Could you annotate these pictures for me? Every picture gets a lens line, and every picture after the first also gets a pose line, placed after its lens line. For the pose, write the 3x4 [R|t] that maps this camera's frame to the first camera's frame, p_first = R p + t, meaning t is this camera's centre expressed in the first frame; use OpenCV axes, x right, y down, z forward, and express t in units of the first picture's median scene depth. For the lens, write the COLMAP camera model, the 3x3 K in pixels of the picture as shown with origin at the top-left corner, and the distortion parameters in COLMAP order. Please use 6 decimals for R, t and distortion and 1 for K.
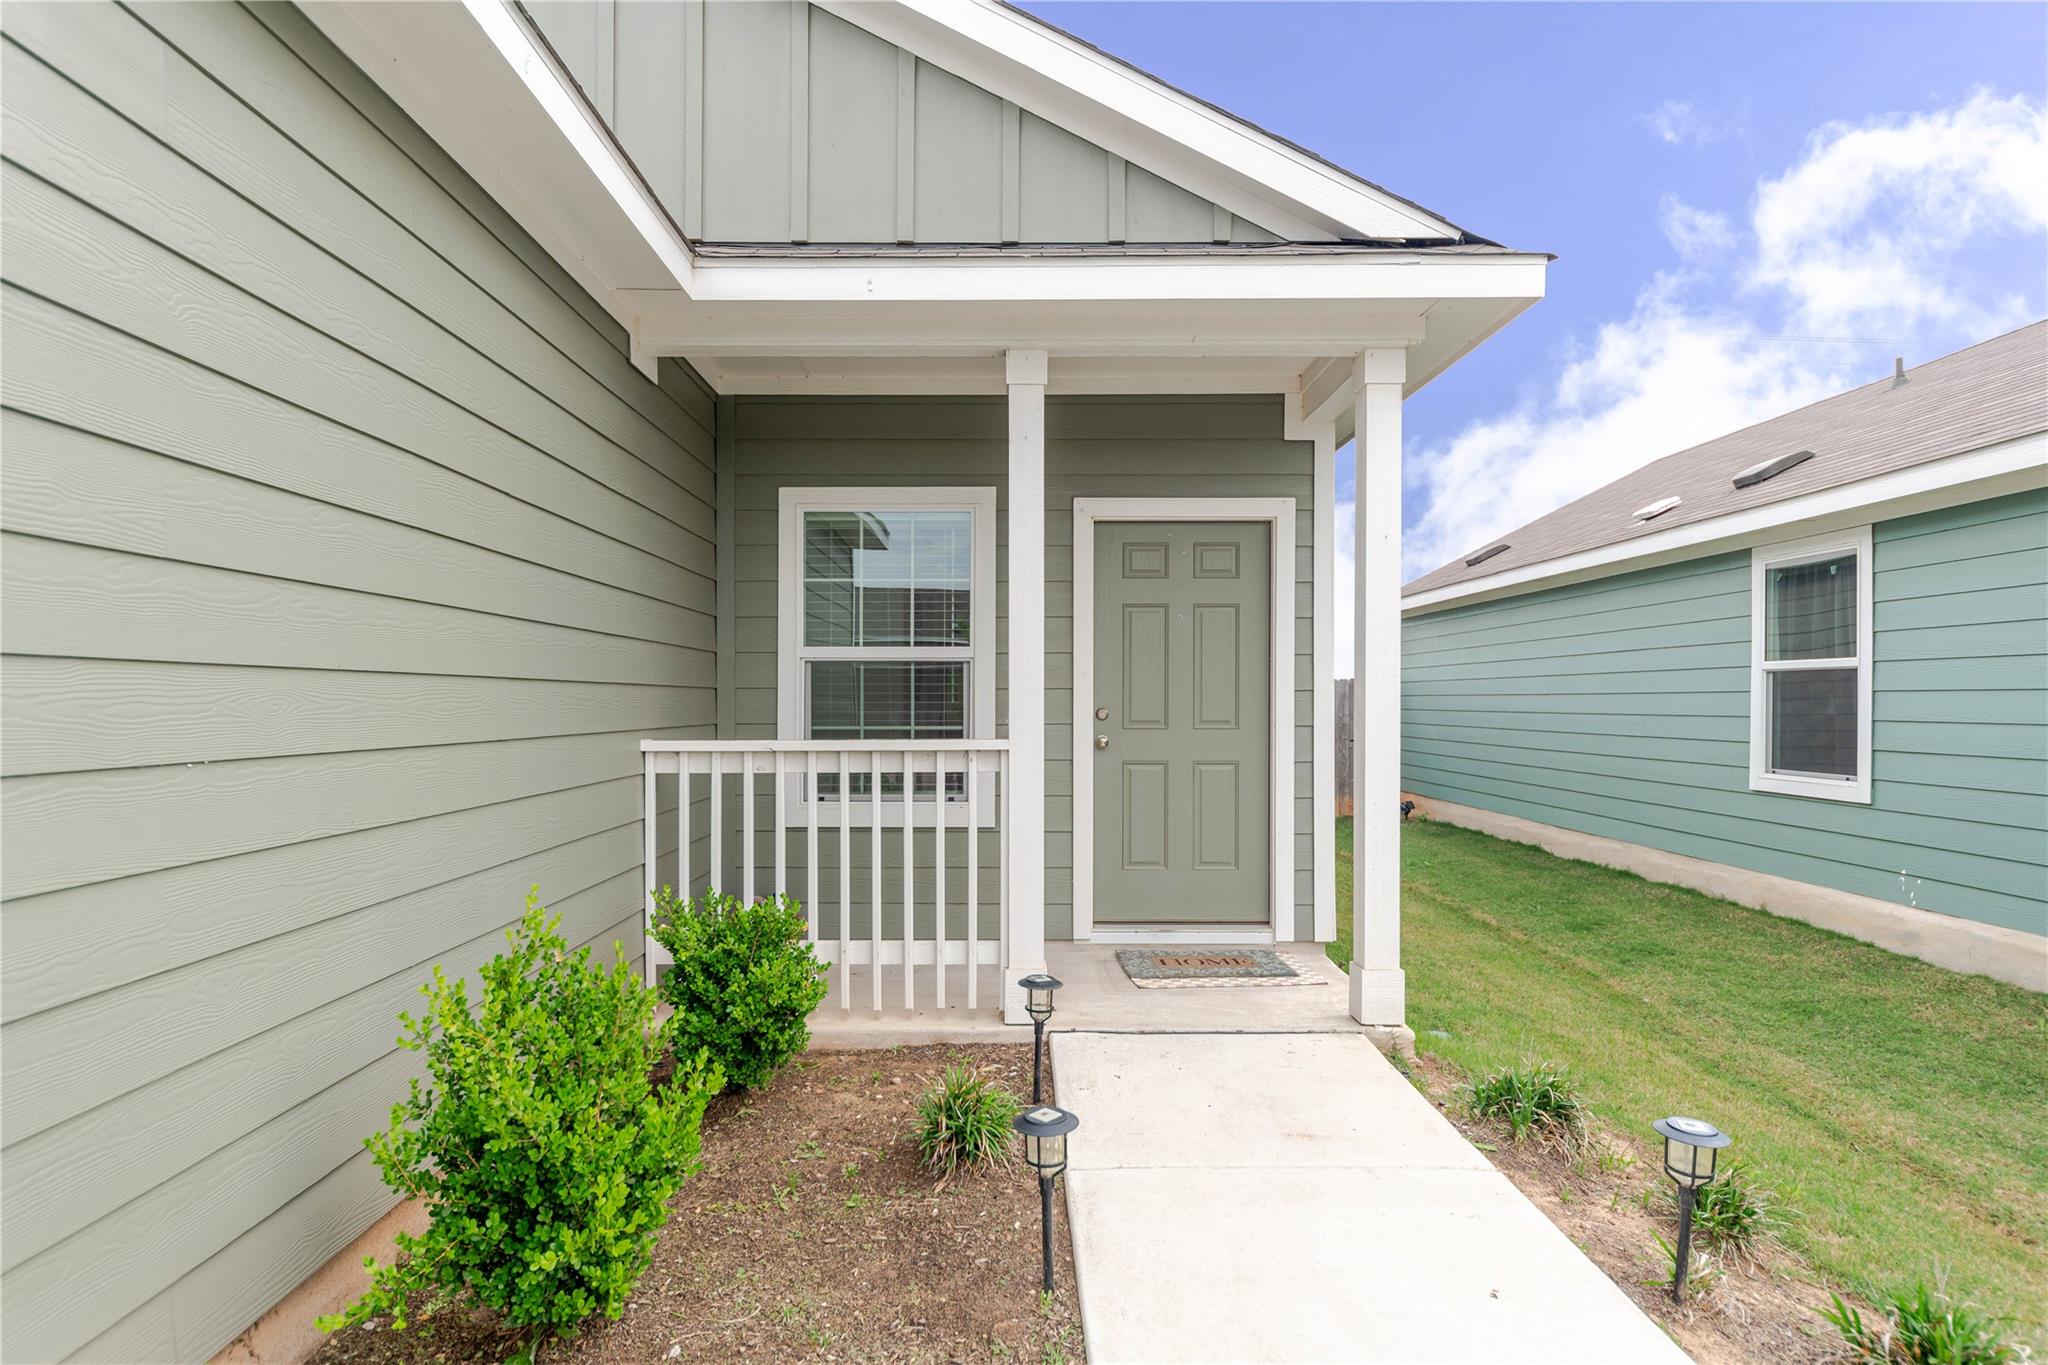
lens RADIAL K [[1178.5, 0, 1022.8], [0, 1178.5, 658.6], [0, 0, 1]] dist [0.012703, -0.004917]
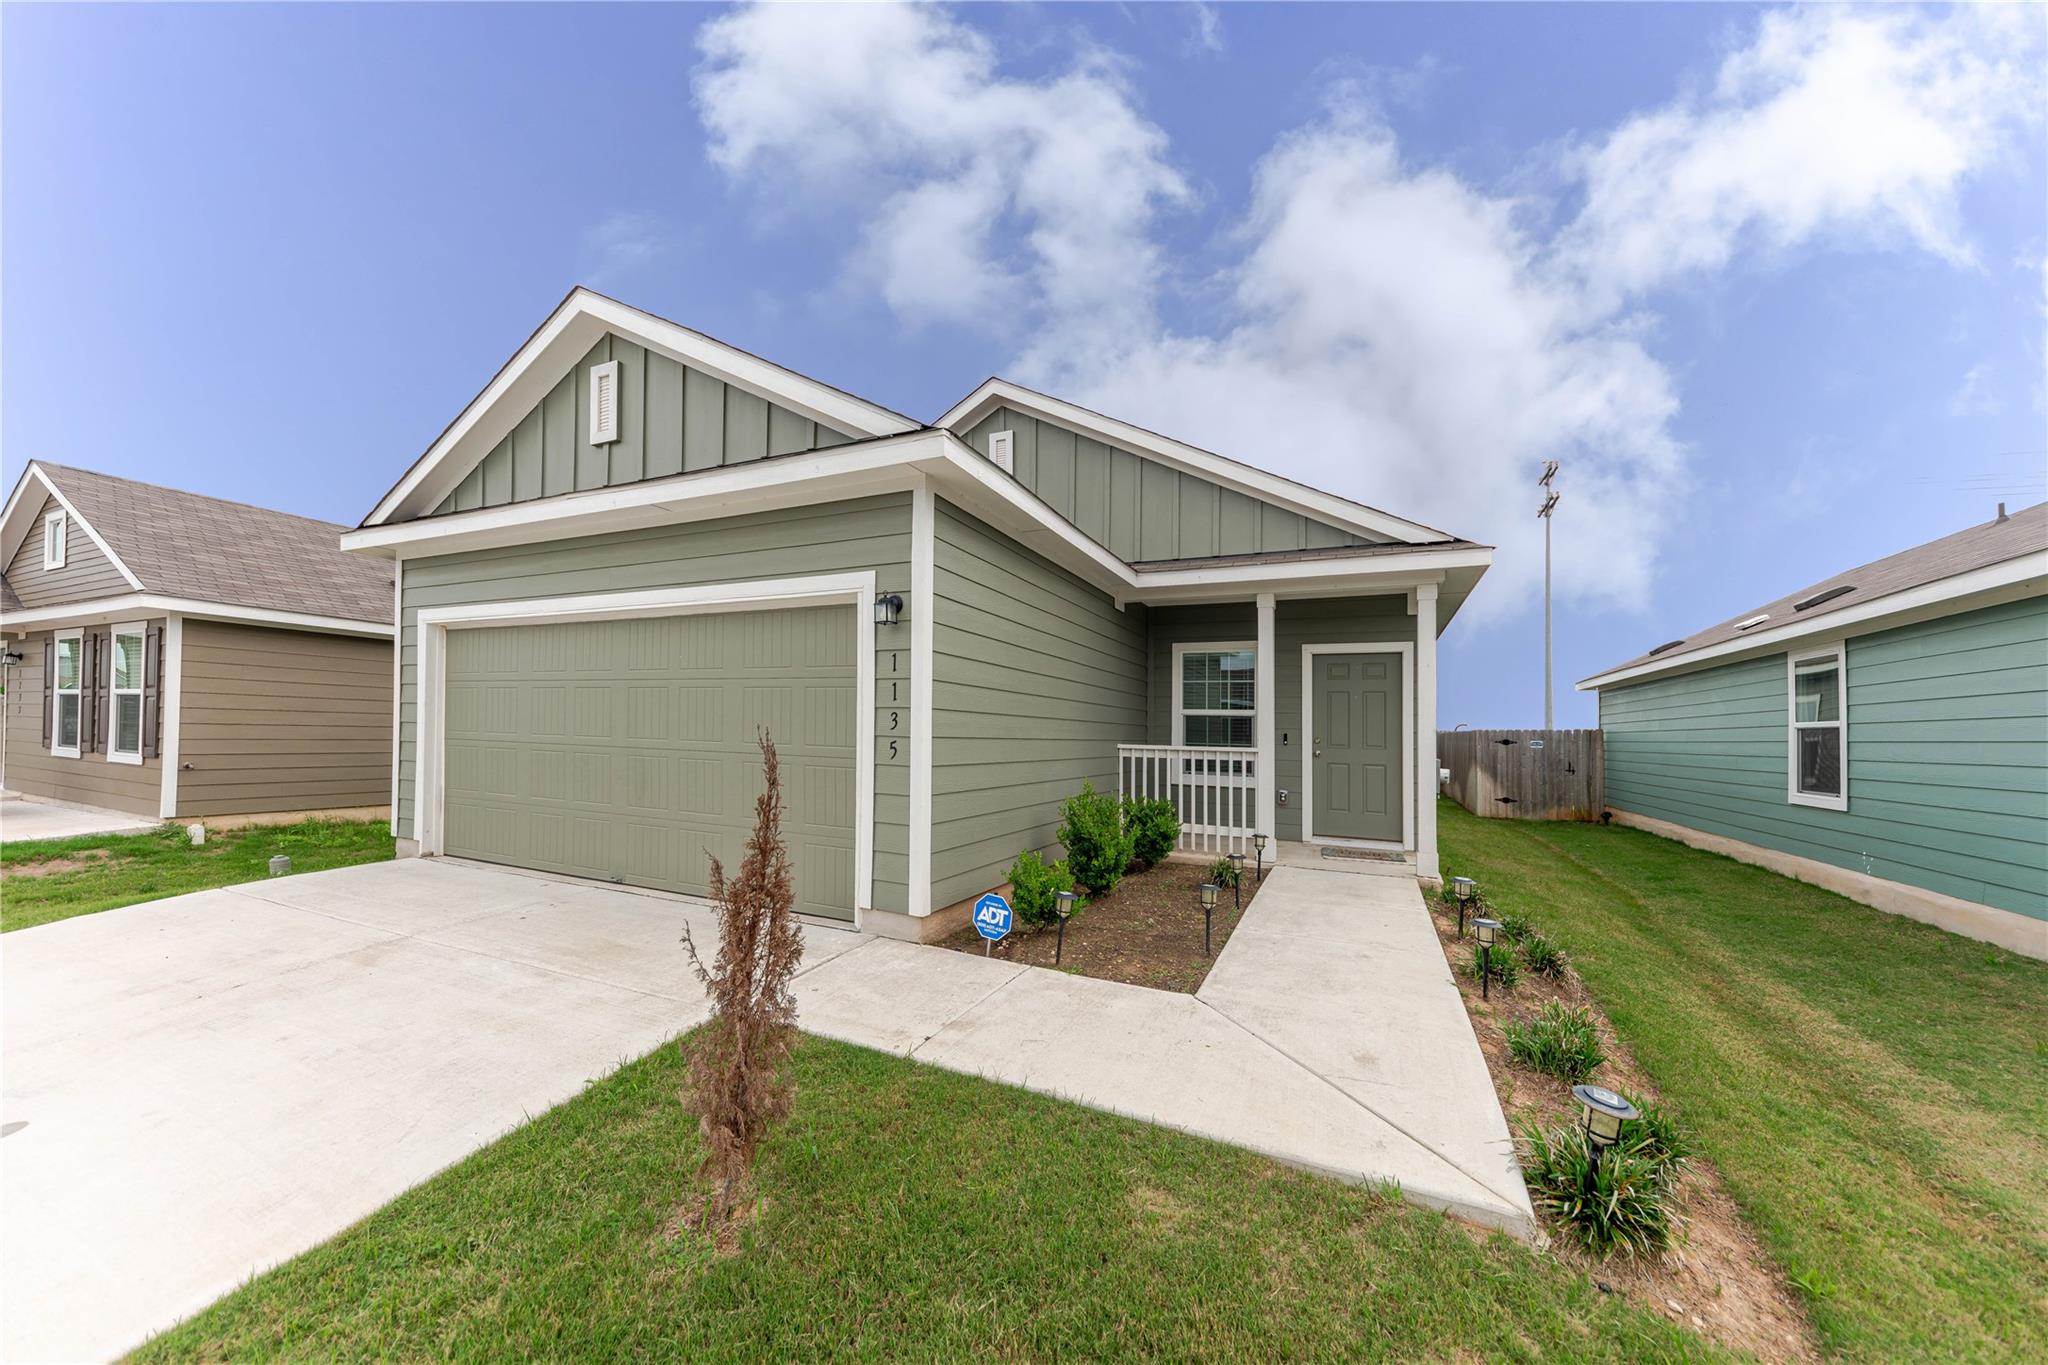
lens RADIAL K [[729.5, 0, 1002.4], [0, 729.5, 686.2], [0, 0, 1]] dist [0.001375, 0.000094]
pose [[0.893238, -0.004804, -0.449557, 0.165593], [-0.010141, 0.999473, -0.030829, -0.008115], [0.449469, 0.032097, 0.892719, -0.530277]]
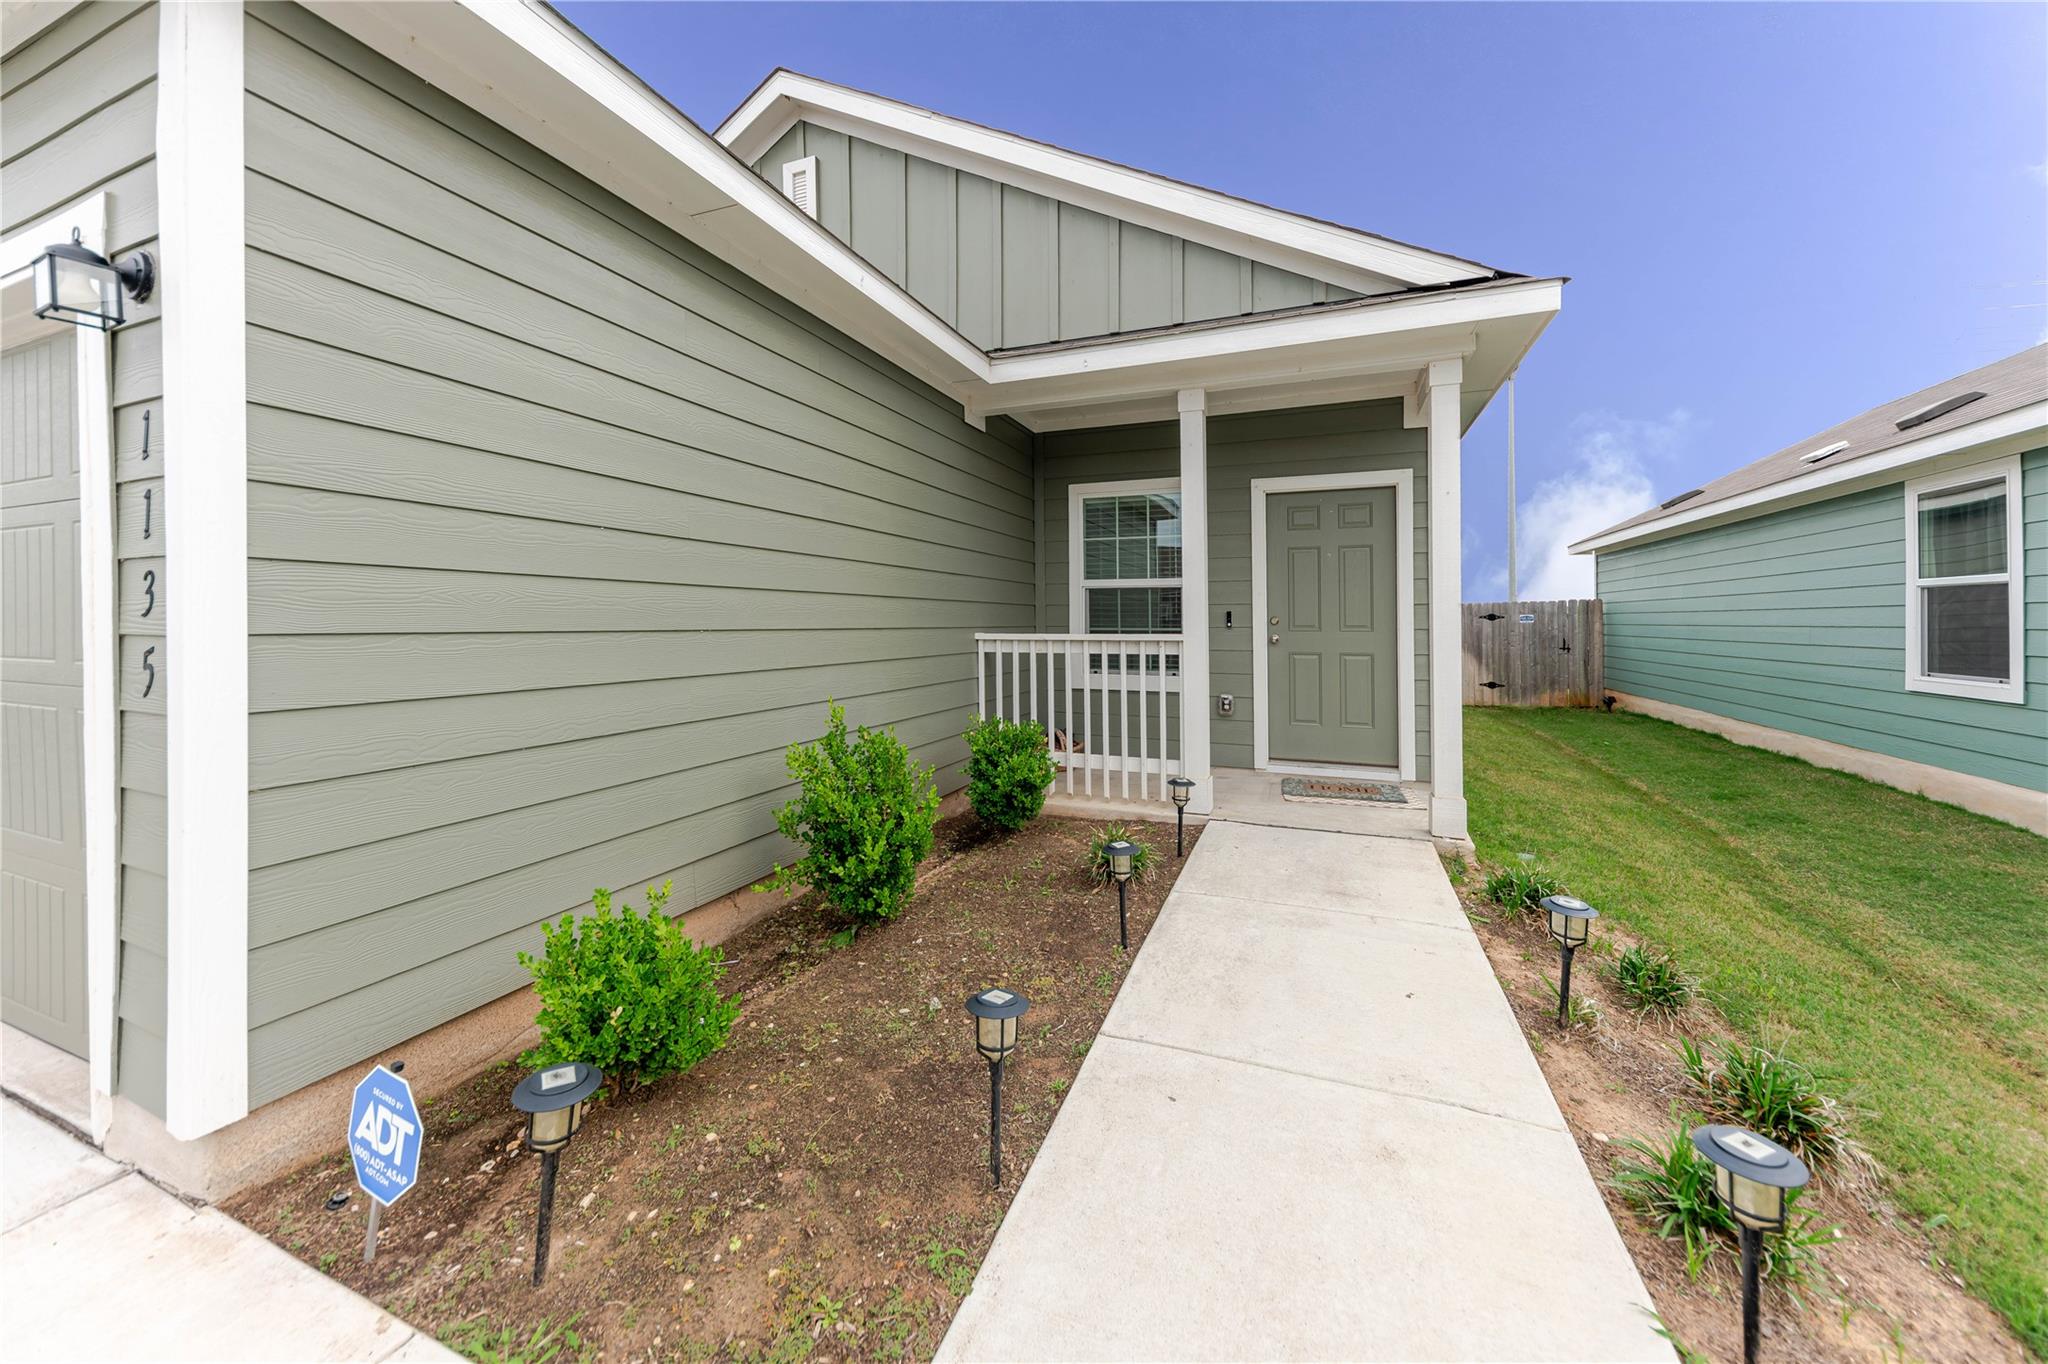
lens RADIAL K [[770.1, 0, 1011.0], [0, 770.1, 590.1], [0, 0, 1]] dist [-0.000588, -0.000128]
pose [[0.923577, -0.013662, -0.383169, 0.142290], [0.012184, 0.999906, -0.006284, 0.010295], [0.383219, 0.001135, 0.923657, -0.042831]]
